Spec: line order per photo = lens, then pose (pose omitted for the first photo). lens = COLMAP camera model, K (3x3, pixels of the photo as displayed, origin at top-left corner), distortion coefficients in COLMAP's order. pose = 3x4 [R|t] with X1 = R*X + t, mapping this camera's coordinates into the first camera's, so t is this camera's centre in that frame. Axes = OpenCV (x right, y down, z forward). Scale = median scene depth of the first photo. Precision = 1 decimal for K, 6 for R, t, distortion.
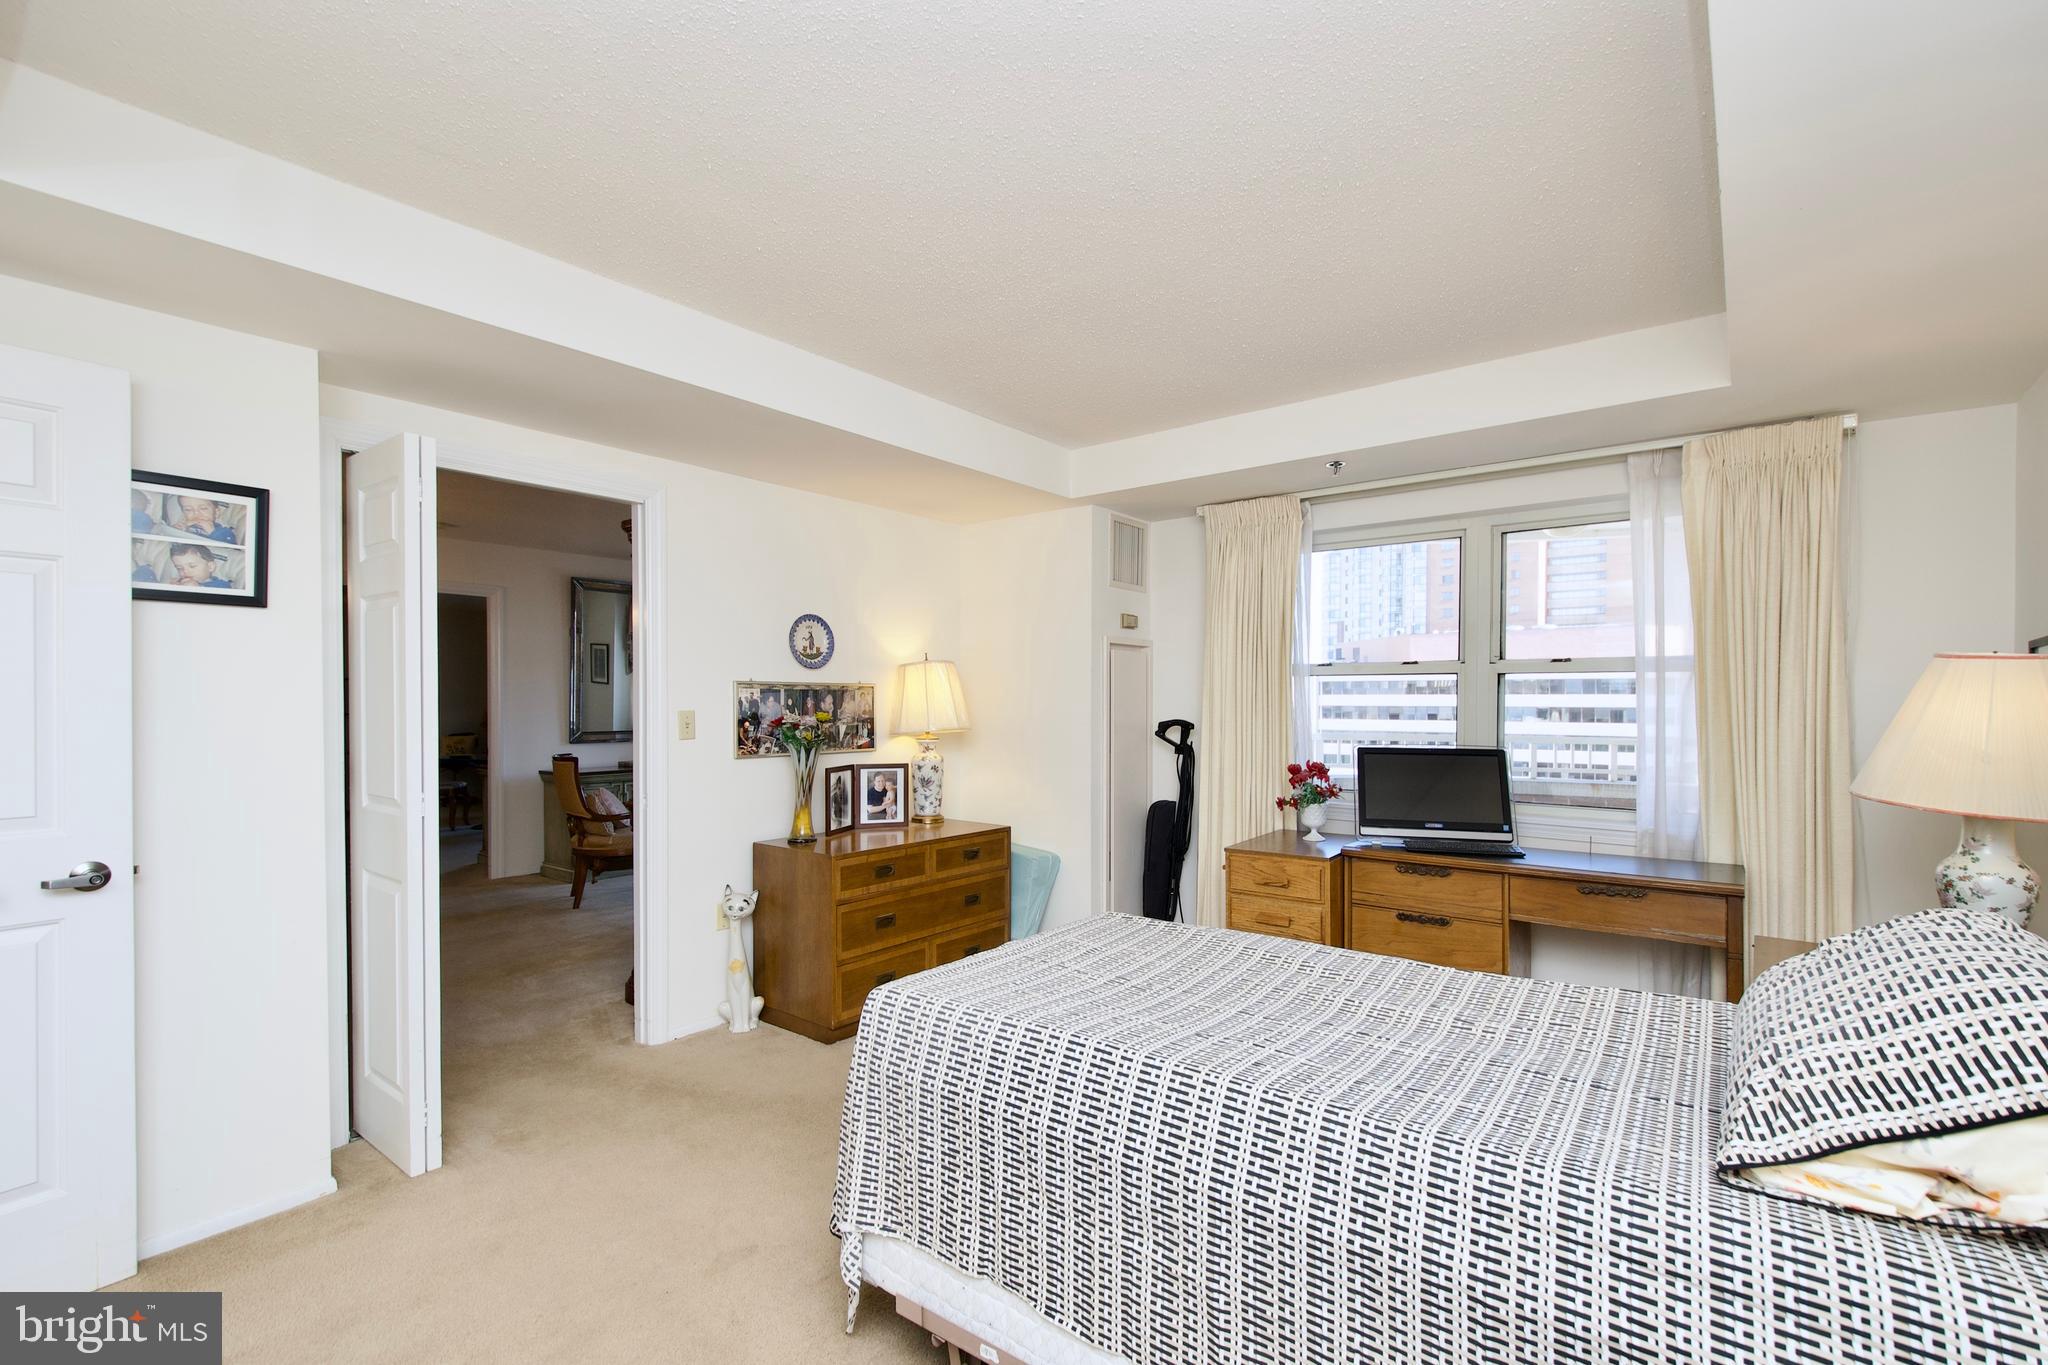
lens RADIAL K [[898.1, 0, 1037.7], [0, 898.1, 713.1], [0, 0, 1]] dist [0.009296, -0.005782]
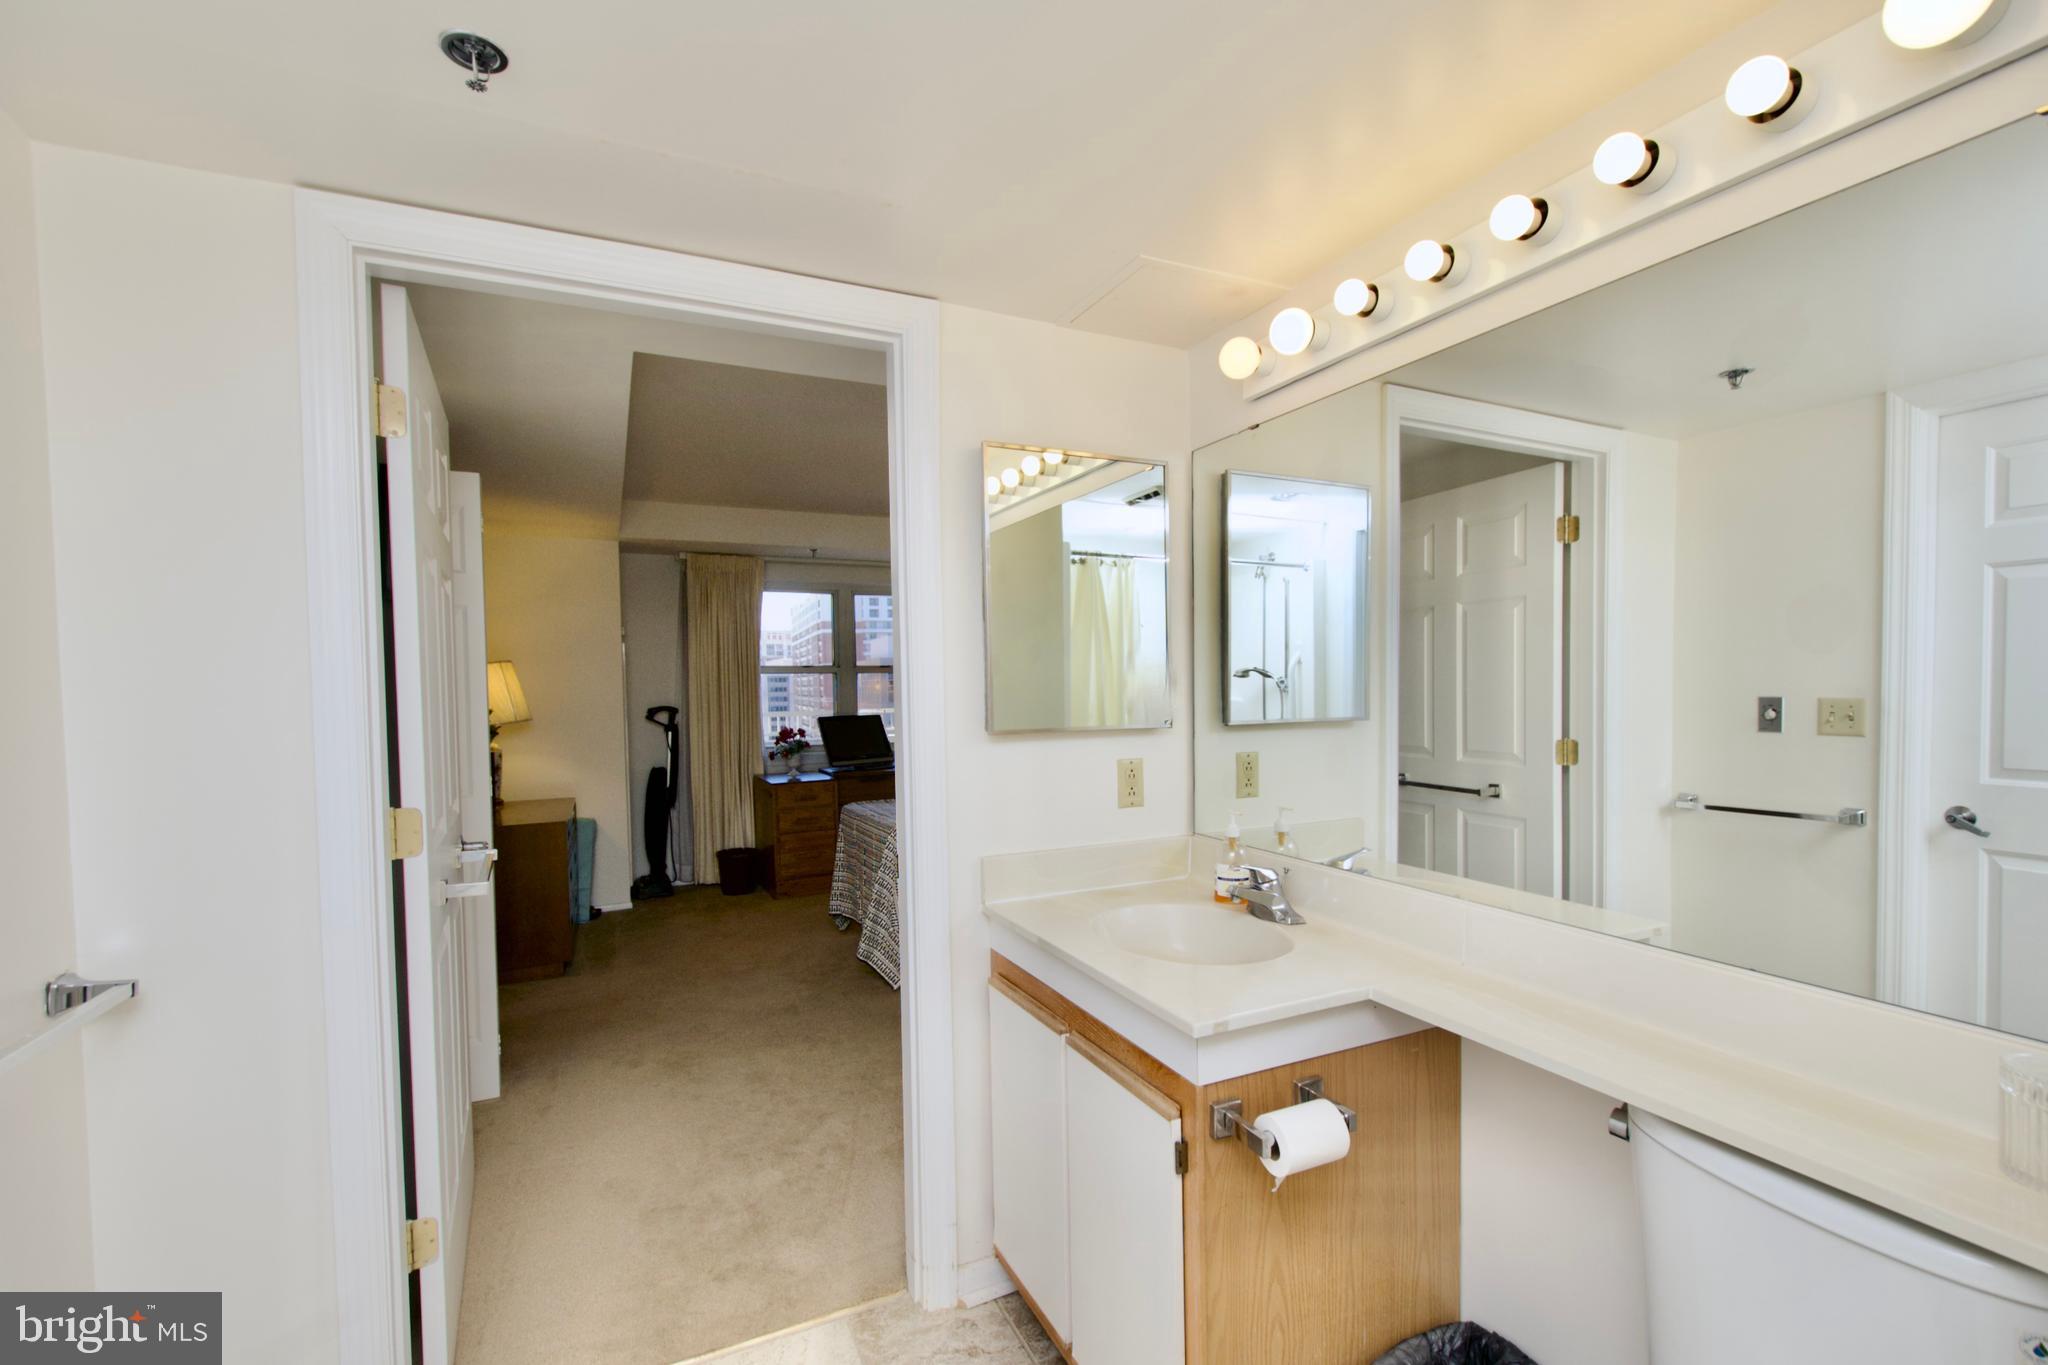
lens RADIAL K [[898.1, 0, 1016.5], [0, 898.1, 700.7], [0, 0, 1]] dist [0.009296, -0.005782]
pose [[0.450592, -0.028598, 0.892272, -0.933153], [0.029258, 0.999423, 0.017257, -0.010520], [-0.892250, 0.018330, 0.451169, -0.093497]]
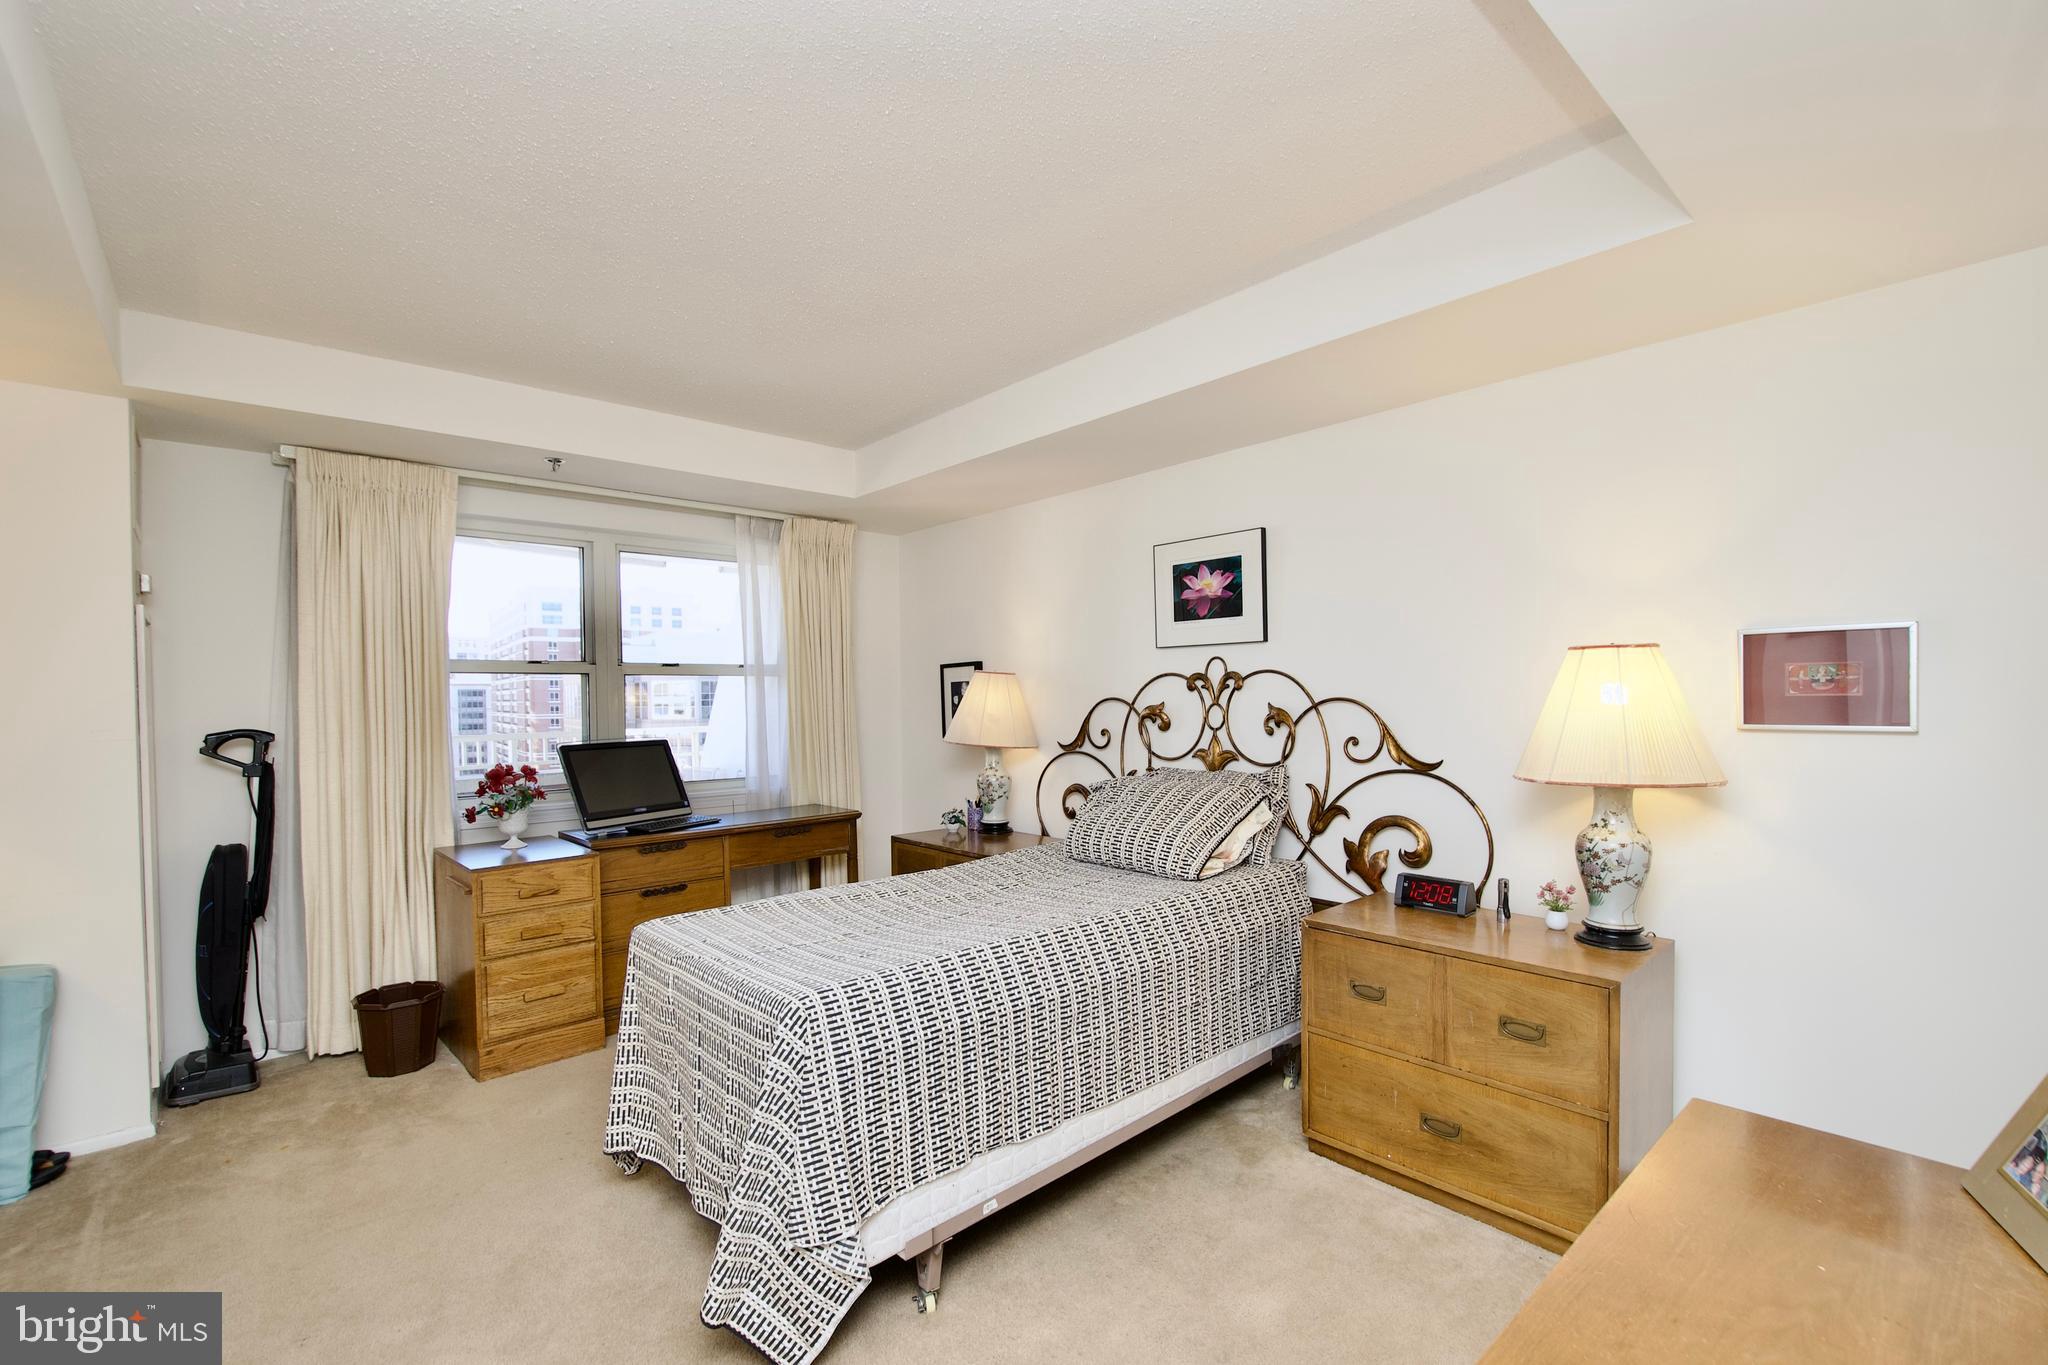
lens RADIAL K [[898.1, 0, 1016.4], [0, 898.1, 697.3], [0, 0, 1]] dist [0.009296, -0.005782]
pose [[0.181162, -0.010472, 0.983398, -0.509524], [0.028789, 0.999571, 0.005341, -0.005948], [-0.983032, 0.027344, 0.181385, 0.297977]]
